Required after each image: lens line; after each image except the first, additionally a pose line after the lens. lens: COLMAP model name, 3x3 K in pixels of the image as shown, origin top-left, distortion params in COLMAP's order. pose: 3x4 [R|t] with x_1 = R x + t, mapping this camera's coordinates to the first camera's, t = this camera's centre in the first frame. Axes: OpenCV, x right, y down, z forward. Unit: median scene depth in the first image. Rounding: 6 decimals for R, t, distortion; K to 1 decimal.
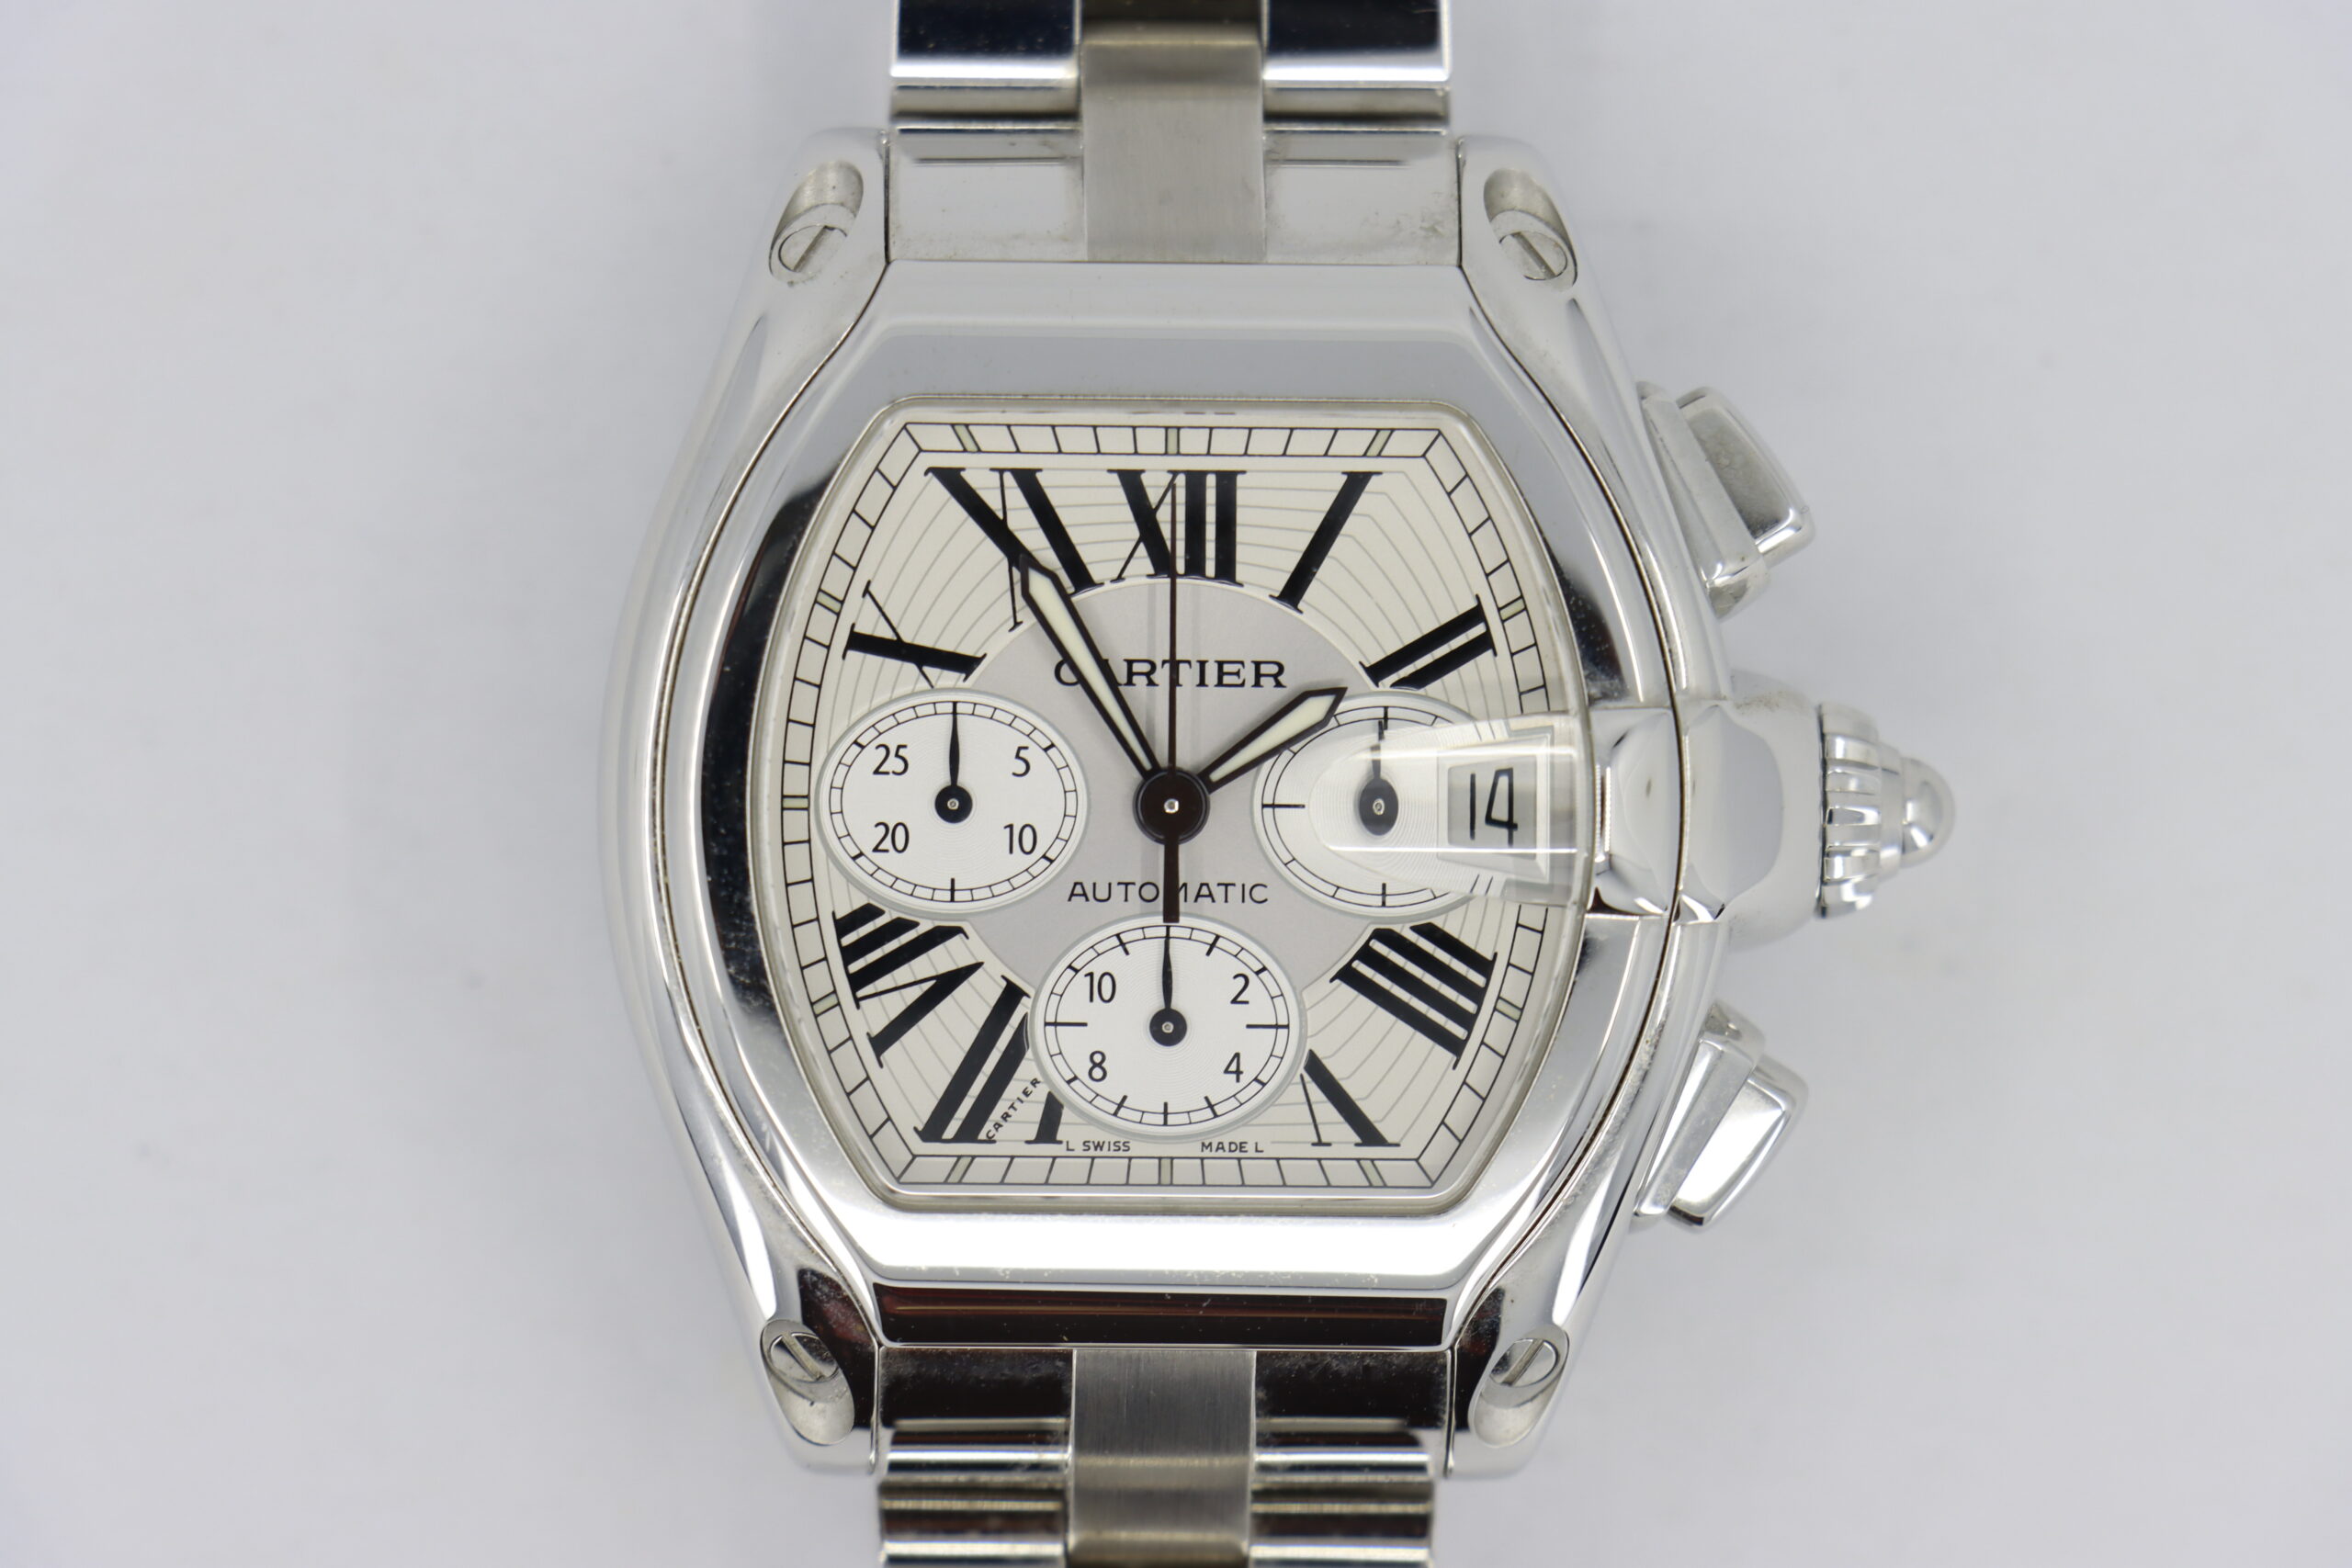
lens RADIAL K [[14649.2, 0, 1167.7], [0, 14649.2, 778.6], [0, 0, 1]] dist [0.407275, 0.000000]
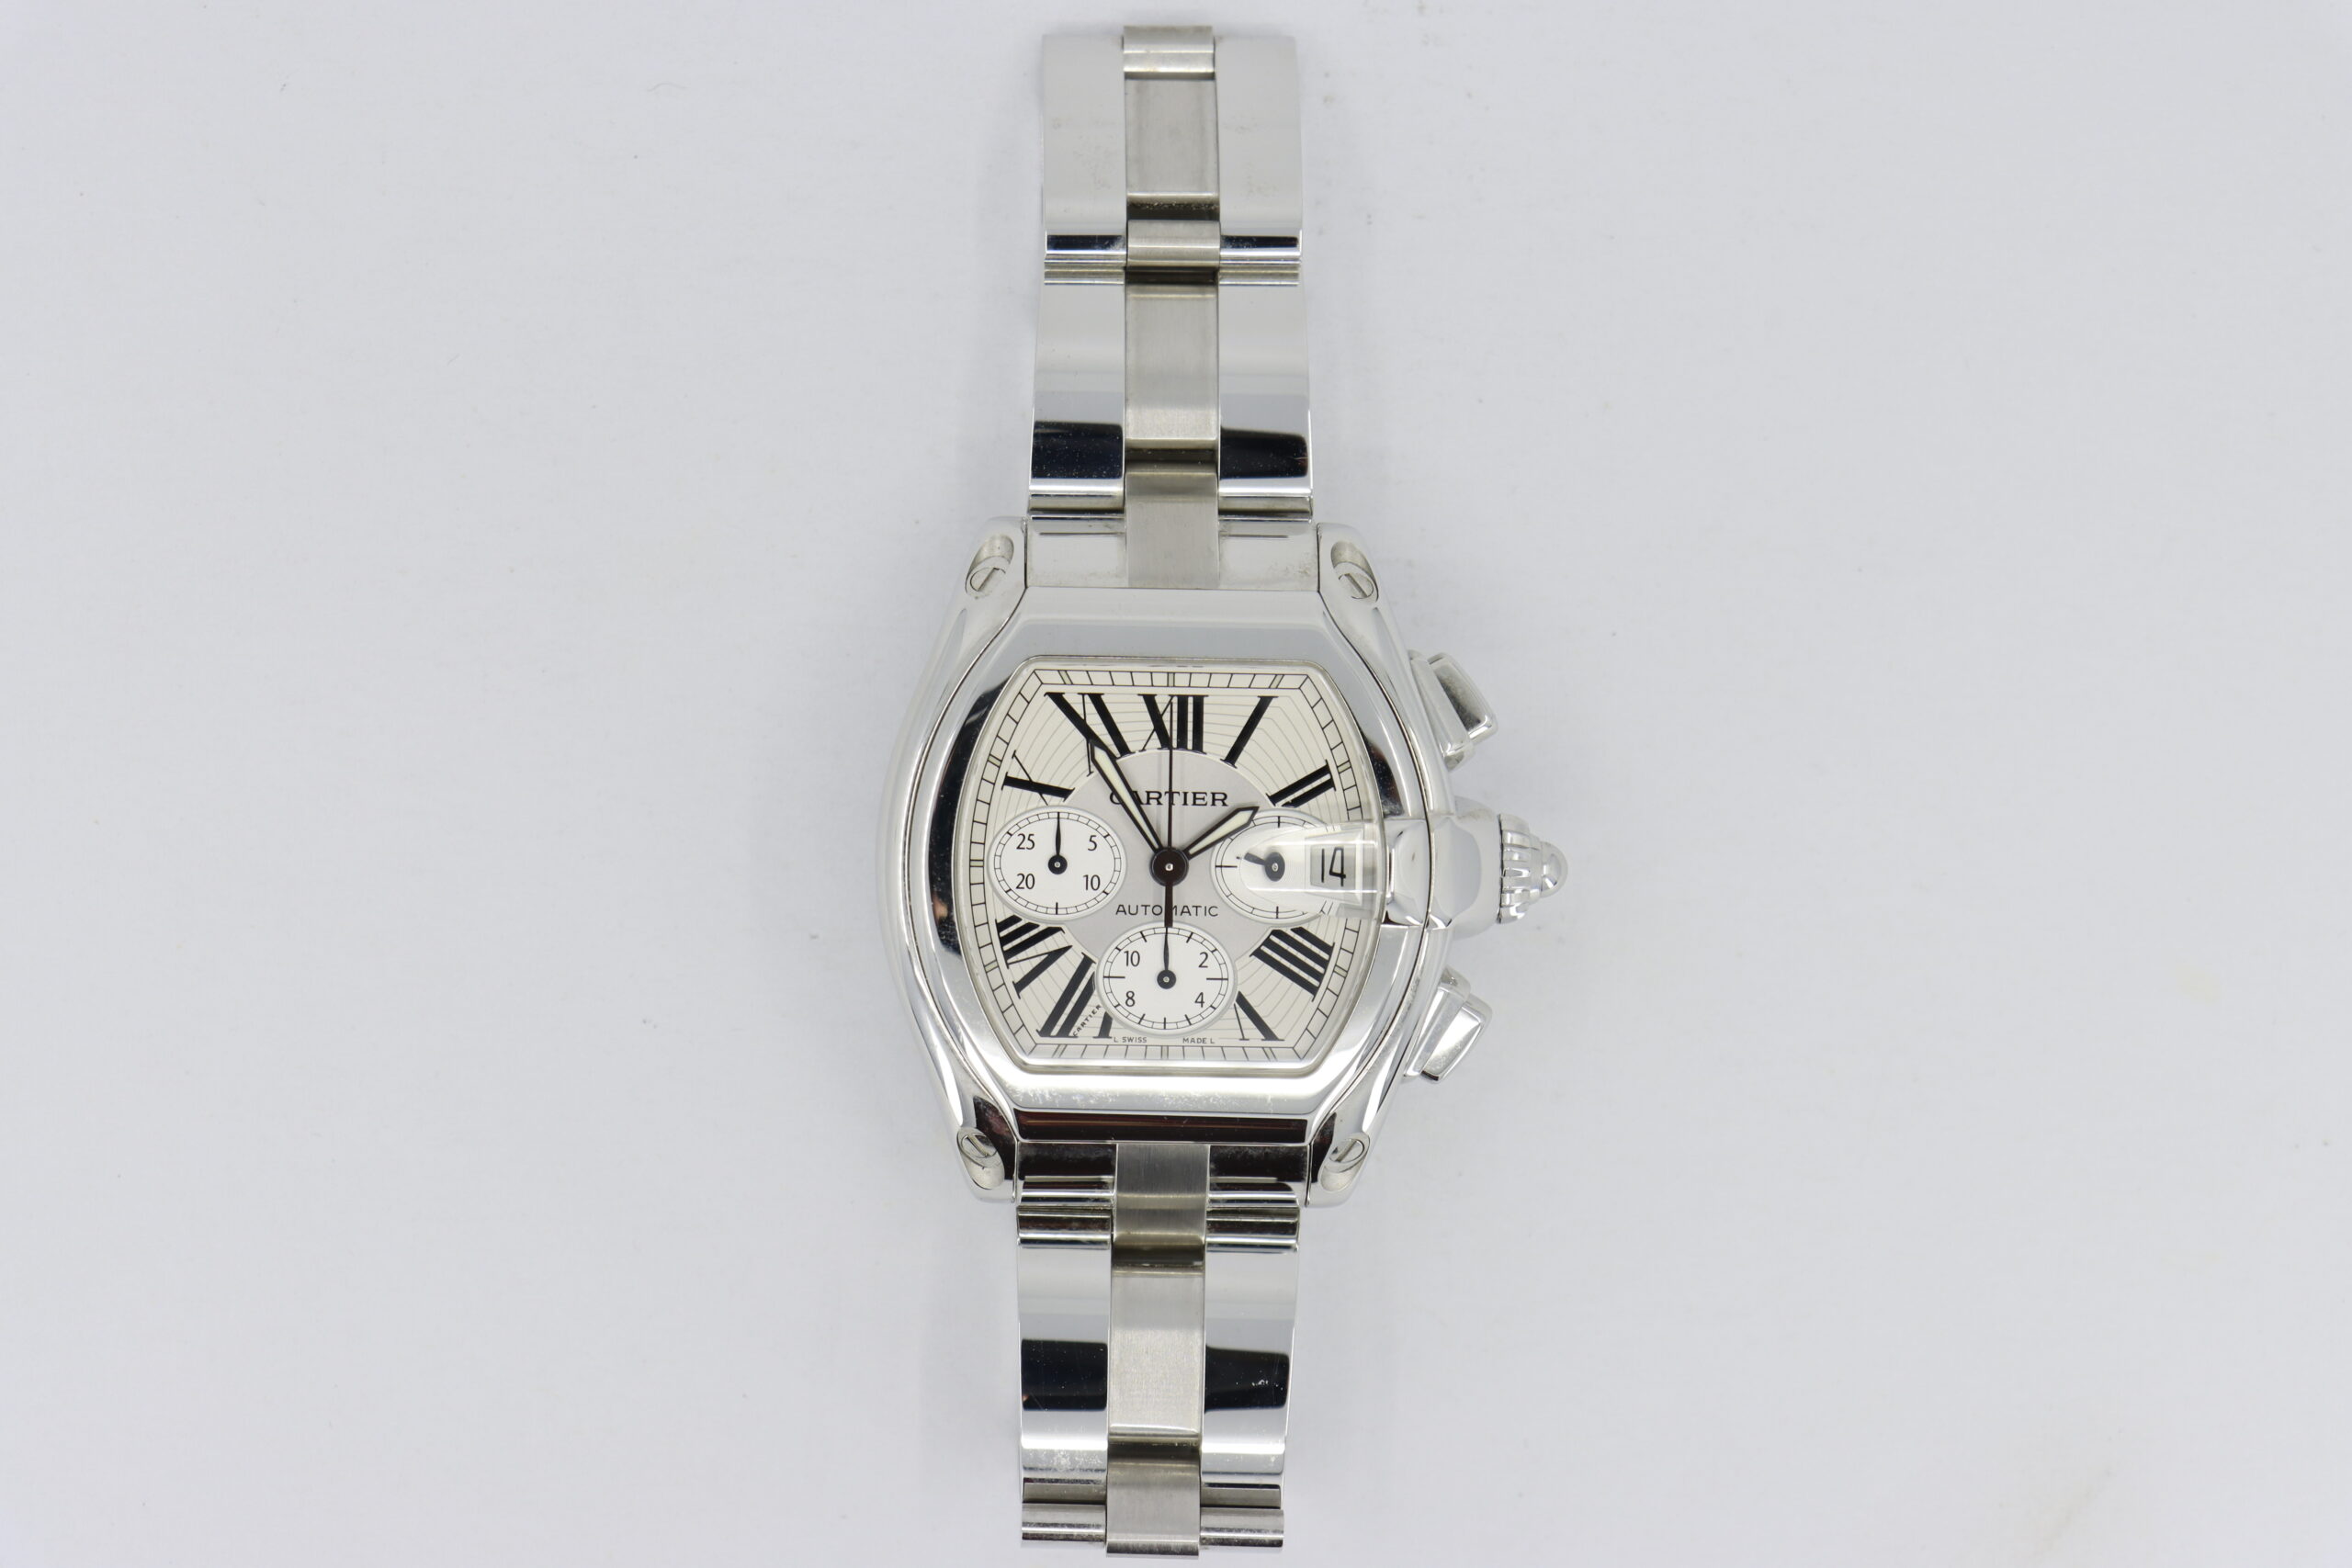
lens RADIAL K [[6298.7, 0, 1180.5], [0, 6298.7, 784.1], [0, 0, 1]] dist [-0.161968, 0.000000]
pose [[0.999951, 0.007550, 0.006363, -0.003642], [-0.007624, 0.999903, 0.011685, -0.018926], [-0.006275, -0.011733, 0.999911, 0.159594]]
